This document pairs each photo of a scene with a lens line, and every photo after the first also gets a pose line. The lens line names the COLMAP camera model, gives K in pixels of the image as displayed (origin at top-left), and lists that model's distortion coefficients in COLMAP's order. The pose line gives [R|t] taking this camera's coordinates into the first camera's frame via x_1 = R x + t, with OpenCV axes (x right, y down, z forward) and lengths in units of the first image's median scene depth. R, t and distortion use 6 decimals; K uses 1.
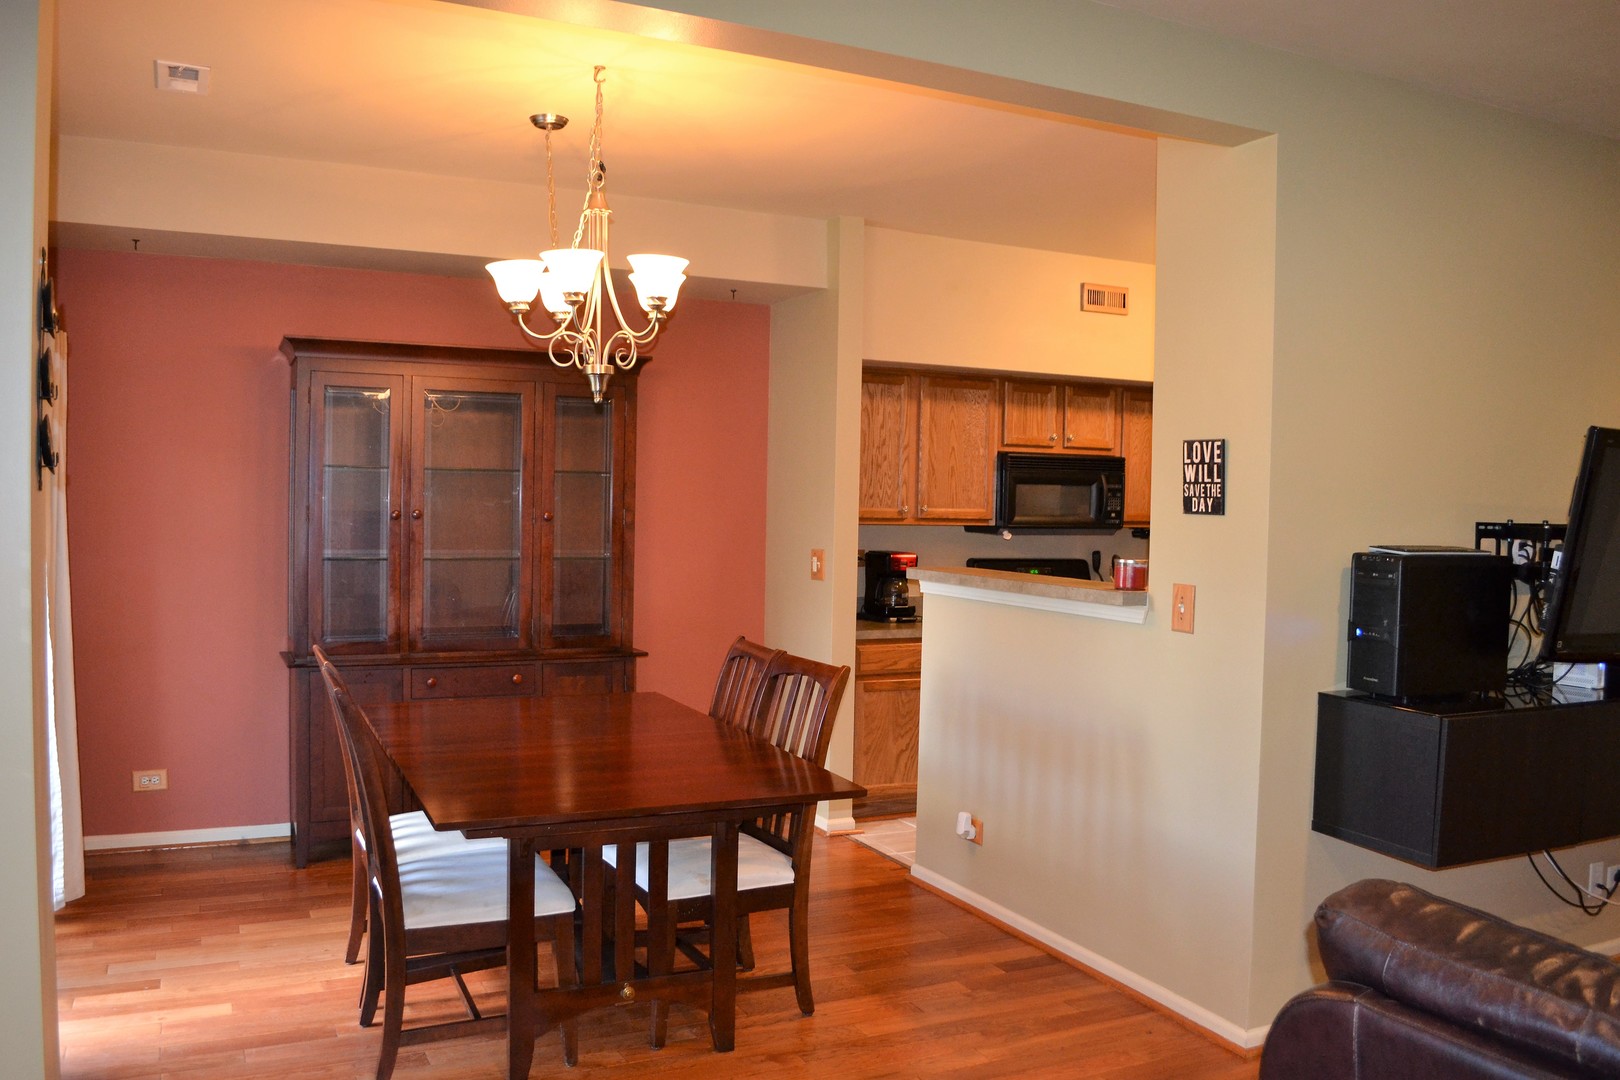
lens RADIAL K [[1300.4, 0, 796.8], [0, 1300.4, 545.8], [0, 0, 1]] dist [-0.082225, 0.008296]
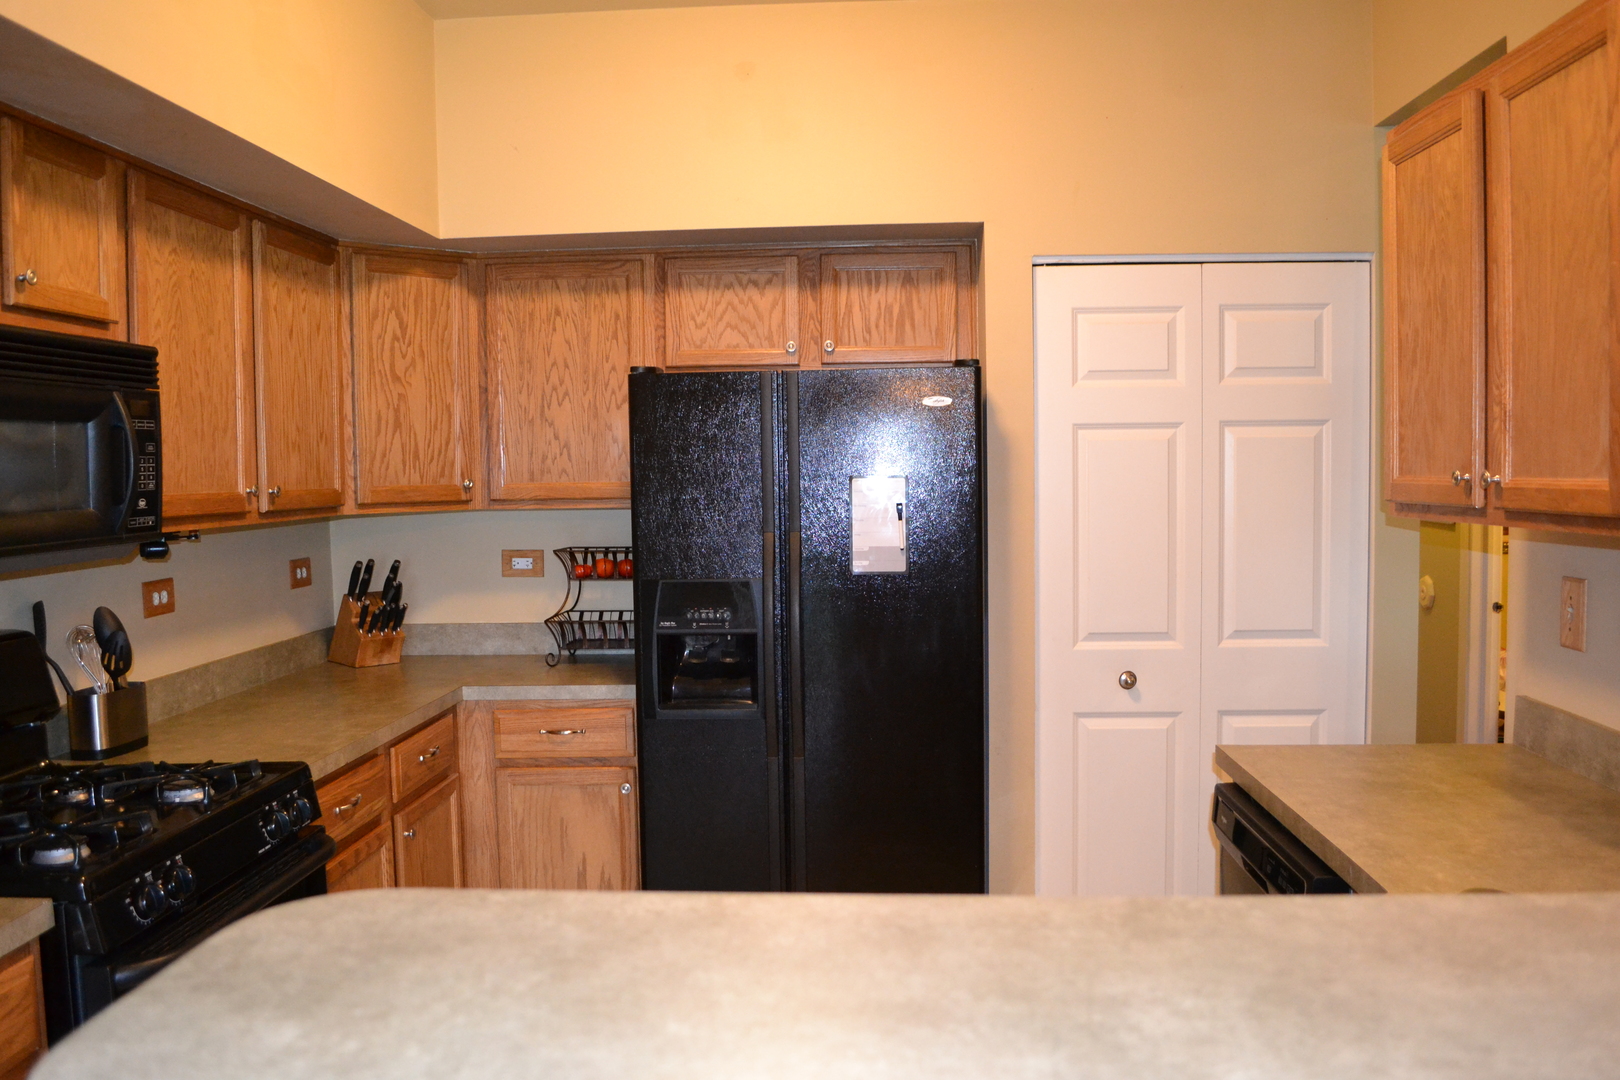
lens RADIAL K [[1300.4, 0, 803.7], [0, 1300.4, 541.6], [0, 0, 1]] dist [-0.082225, 0.008296]
pose [[0.485899, -0.078526, 0.870480, 0.023834], [0.059215, 0.996625, 0.056852, -0.023420], [-0.872007, 0.023922, 0.488909, 0.691003]]
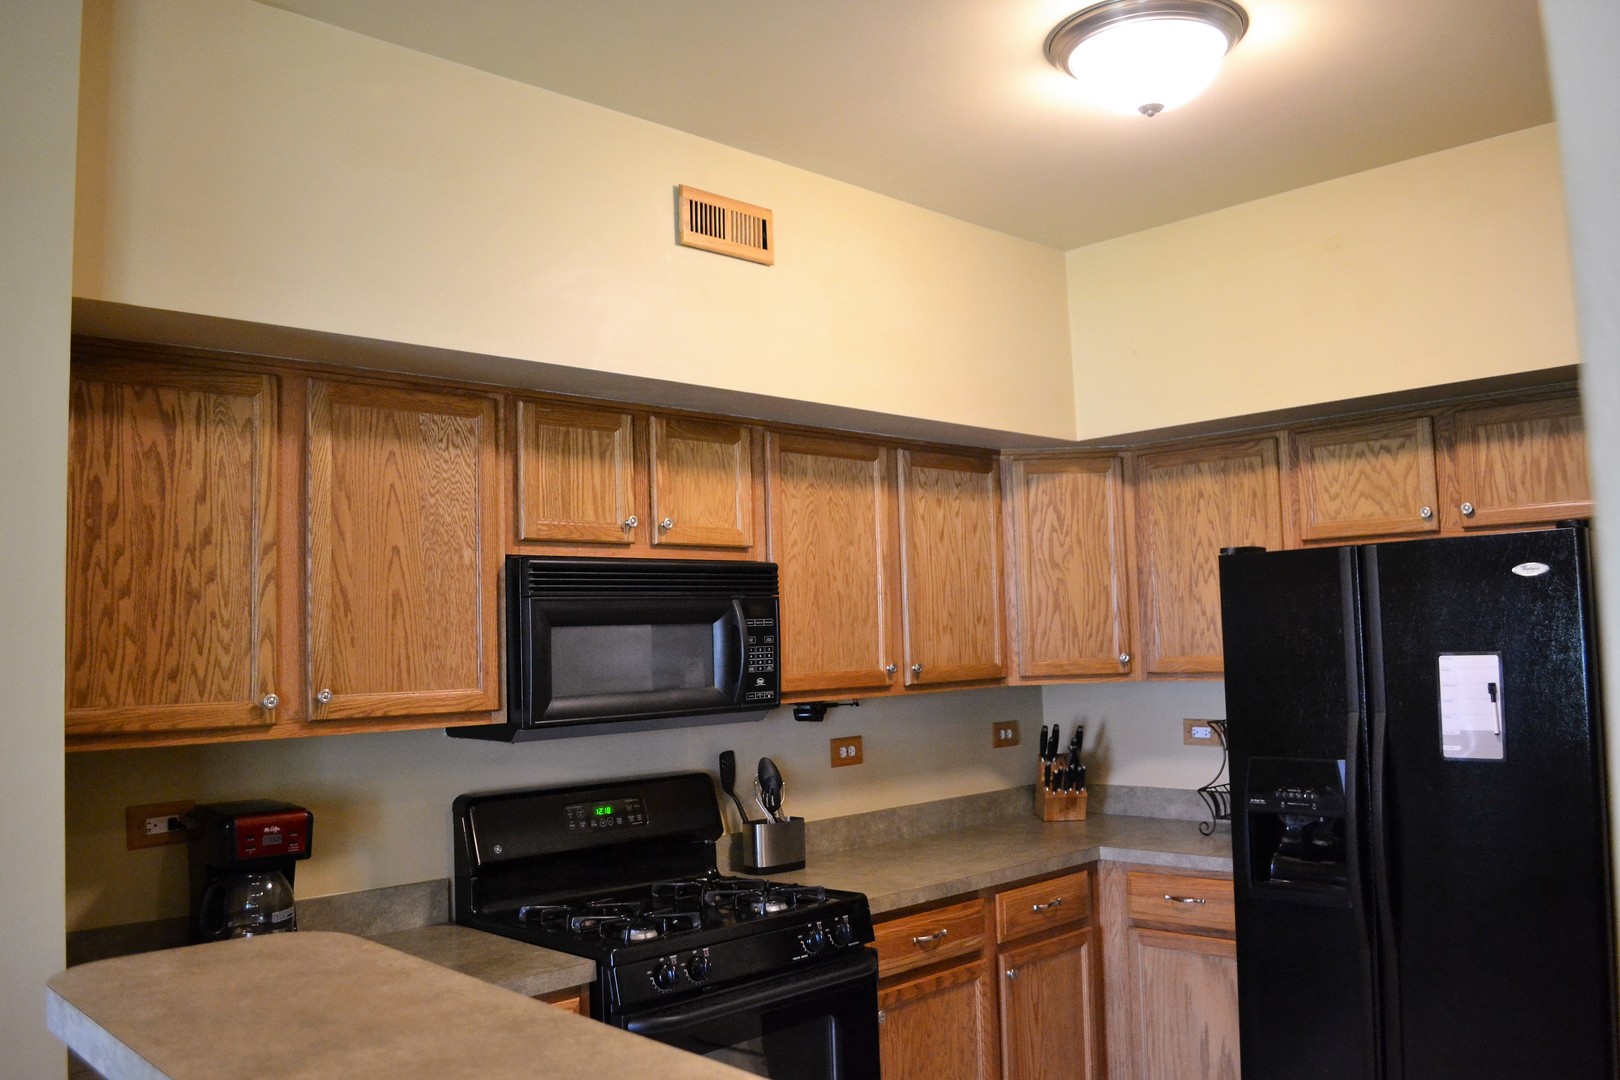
lens RADIAL K [[1300.4, 0, 798.9], [0, 1300.4, 537.6], [0, 0, 1]] dist [-0.082225, 0.008296]
pose [[0.950259, -0.024664, 0.310481, 0.113105], [0.061226, 0.992202, -0.108568, -0.024646], [-0.305382, 0.122178, 0.944359, 0.551984]]
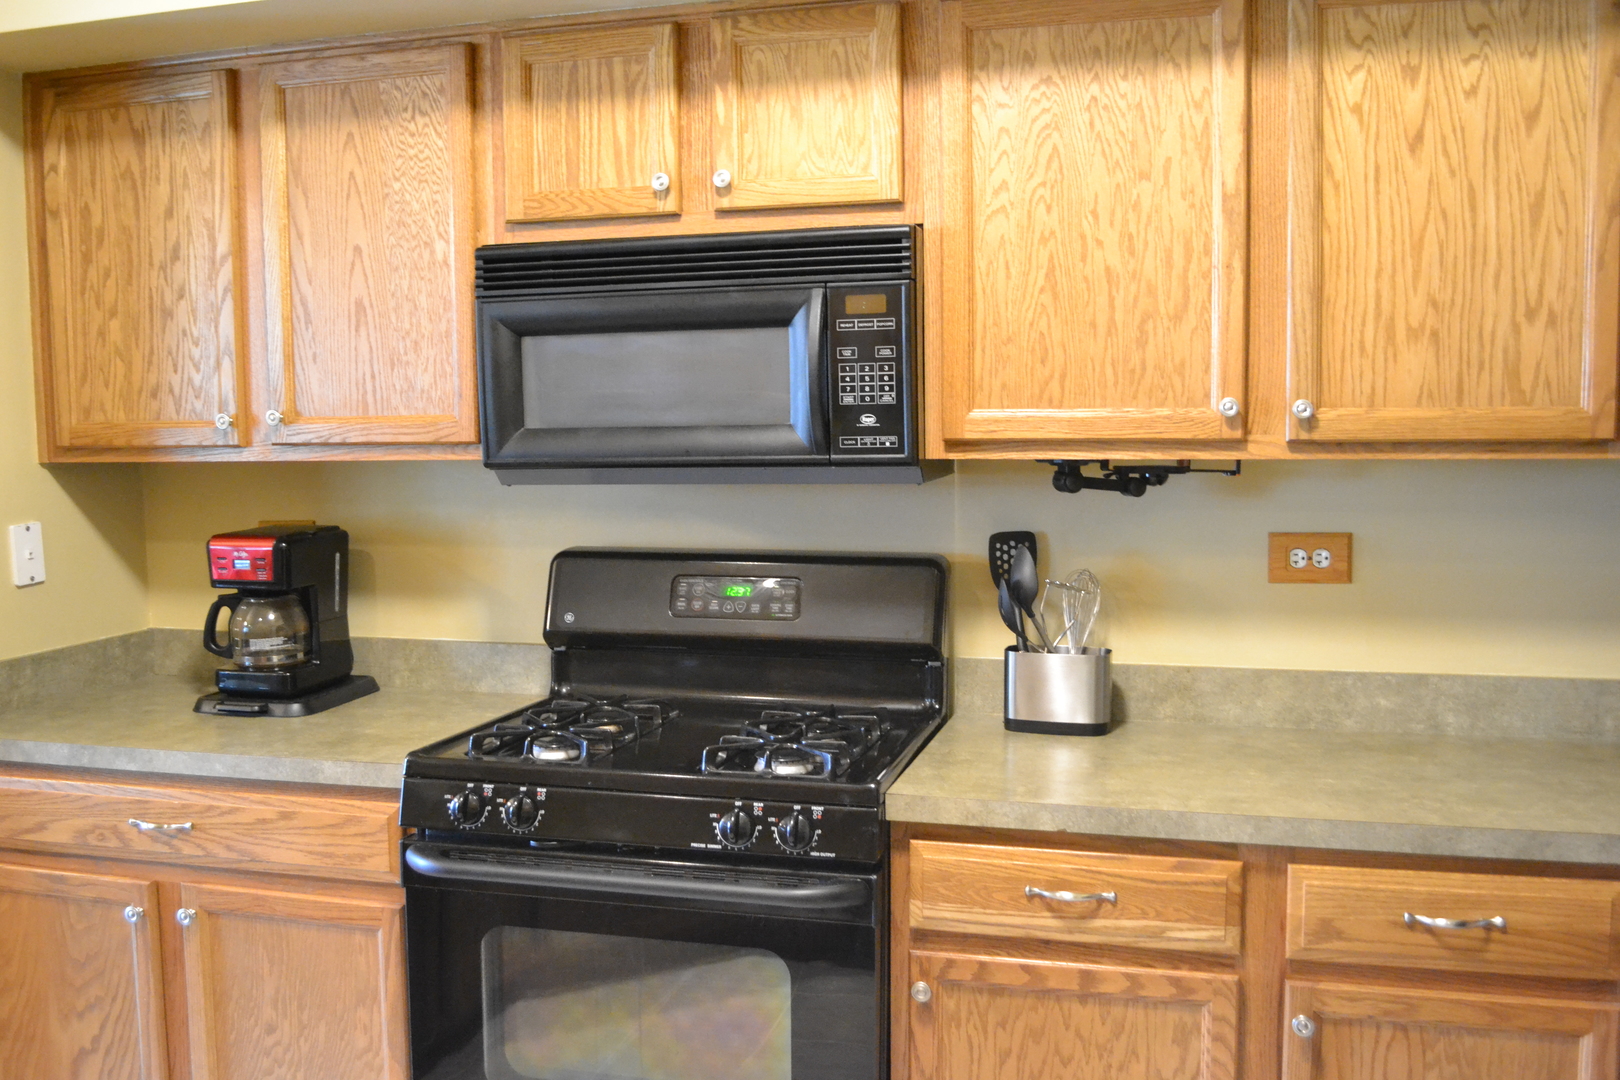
lens RADIAL K [[1471.5, 0, 804.8], [0, 1471.5, 542.7], [0, 0, 1]] dist [-0.071169, 0.000000]
pose [[0.753385, 0.029087, -0.656936, 0.478223], [0.002220, 0.998903, 0.046774, -0.011775], [0.657576, -0.036697, 0.752494, 0.761773]]
